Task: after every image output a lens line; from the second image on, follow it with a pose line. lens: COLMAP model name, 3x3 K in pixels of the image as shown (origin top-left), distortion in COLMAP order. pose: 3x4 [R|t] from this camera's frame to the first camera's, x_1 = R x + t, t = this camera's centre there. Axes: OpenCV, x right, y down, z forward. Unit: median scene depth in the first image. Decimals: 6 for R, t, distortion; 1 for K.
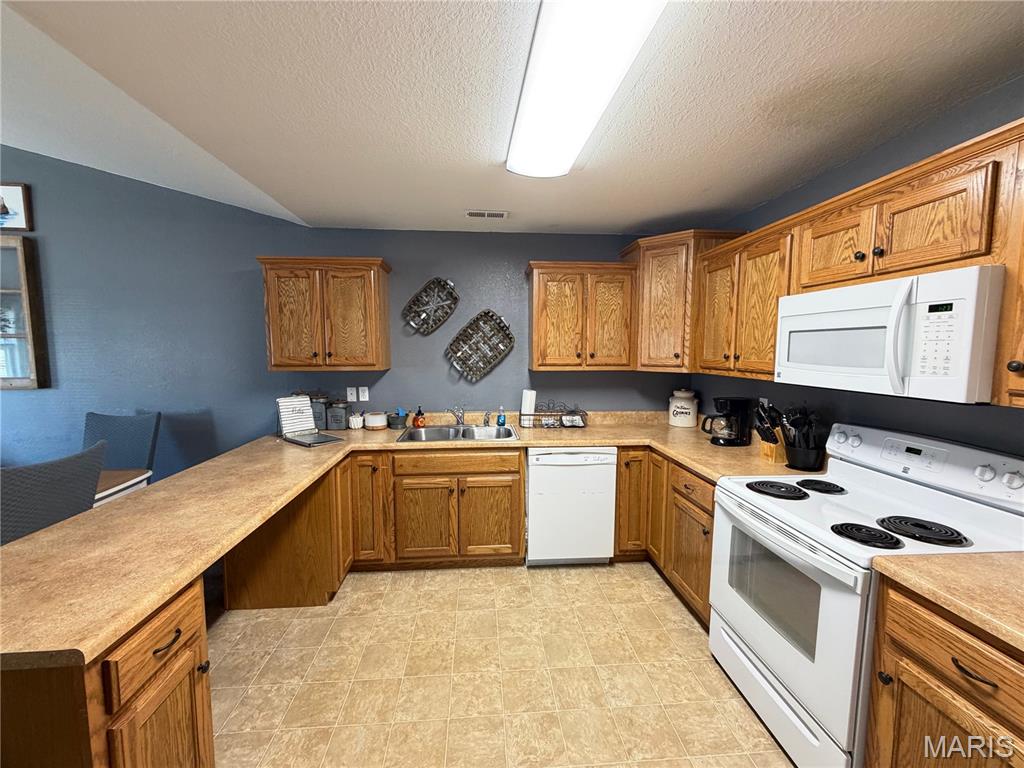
lens RADIAL K [[405.5, 0, 507.5], [0, 405.5, 383.4], [0, 0, 1]] dist [-0.001238, 0.000160]
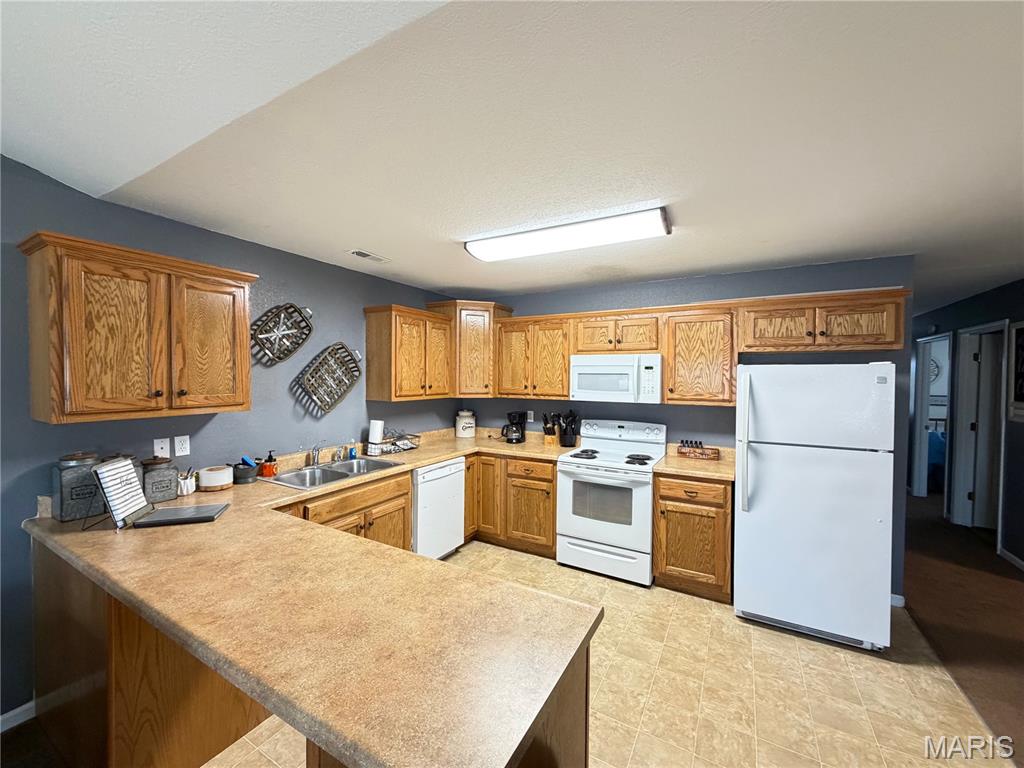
lens RADIAL K [[405.5, 0, 507.2], [0, 405.5, 384.4], [0, 0, 1]] dist [-0.001238, 0.000160]
pose [[0.566122, -0.014325, 0.824197, -0.728776], [0.063956, 0.997598, -0.026590, -0.031524], [-0.821837, 0.067765, 0.565678, 0.126620]]
